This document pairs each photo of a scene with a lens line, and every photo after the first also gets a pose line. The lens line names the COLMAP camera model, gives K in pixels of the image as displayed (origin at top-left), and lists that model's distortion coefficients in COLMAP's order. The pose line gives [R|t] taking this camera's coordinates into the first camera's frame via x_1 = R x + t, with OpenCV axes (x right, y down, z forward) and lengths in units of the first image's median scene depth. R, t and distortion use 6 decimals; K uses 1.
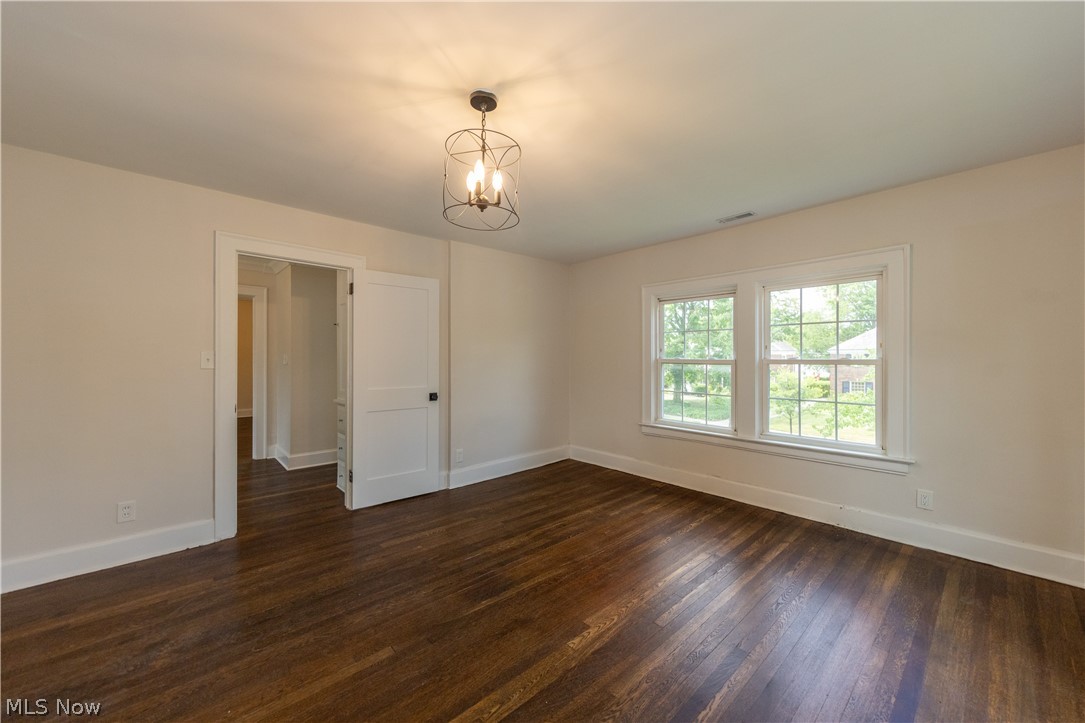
lens RADIAL K [[403.1, 0, 553.5], [0, 403.1, 361.2], [0, 0, 1]] dist [0.007797, -0.000232]
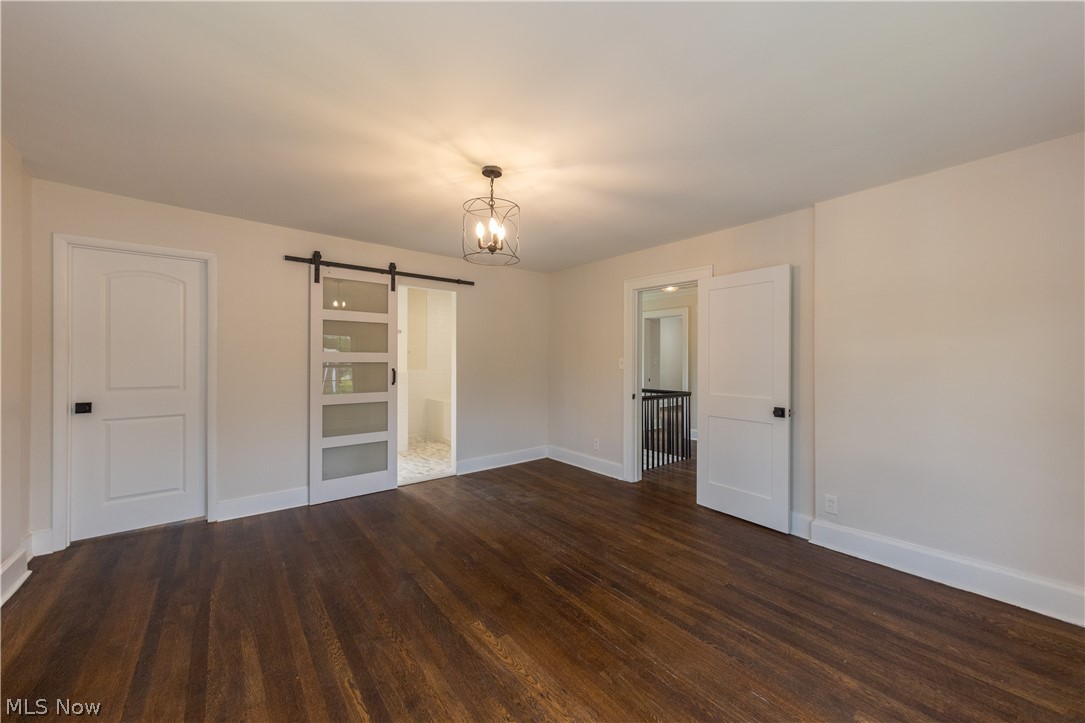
lens RADIAL K [[403.1, 0, 549.7], [0, 403.1, 363.3], [0, 0, 1]] dist [0.007797, -0.000232]
pose [[-0.064714, 0.008595, -0.997867, 0.734023], [-0.011492, 0.999890, 0.009358, -0.016655], [0.997838, 0.012073, -0.064608, 0.818077]]
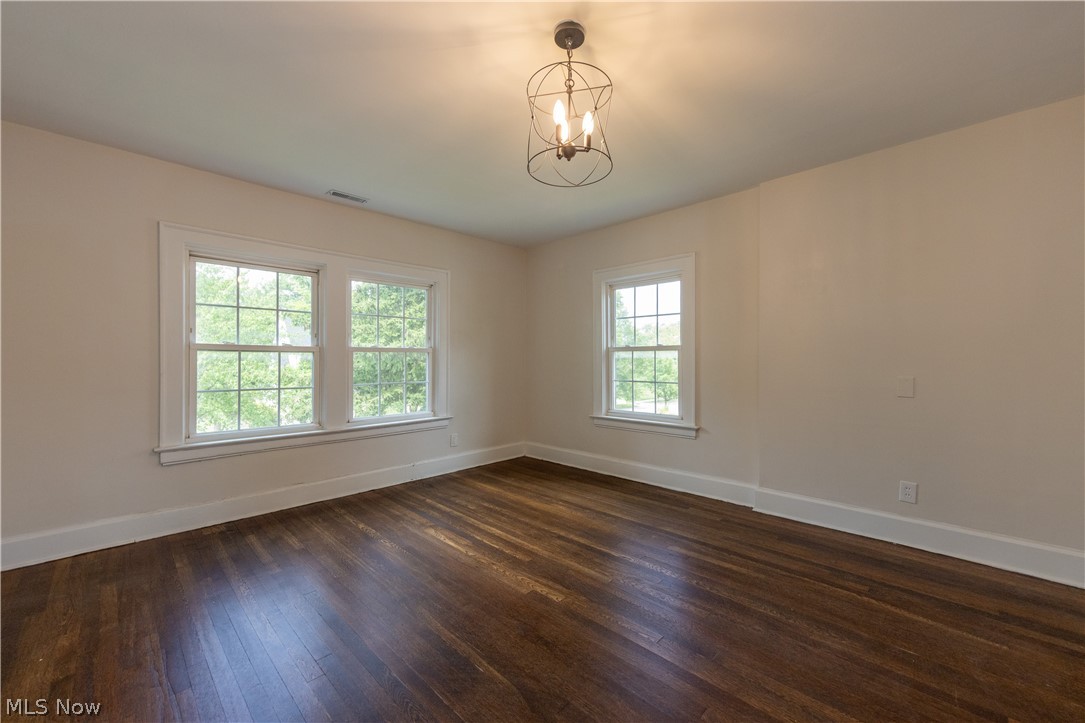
lens RADIAL K [[422.3, 0, 551.1], [0, 422.3, 367.4], [0, 0, 1]] dist [0.005806, -0.000105]
pose [[-0.041333, -0.016005, 0.999017, -0.695187], [0.007296, 0.999840, 0.016320, 0.040115], [-0.999119, 0.007963, -0.041210, 0.689276]]
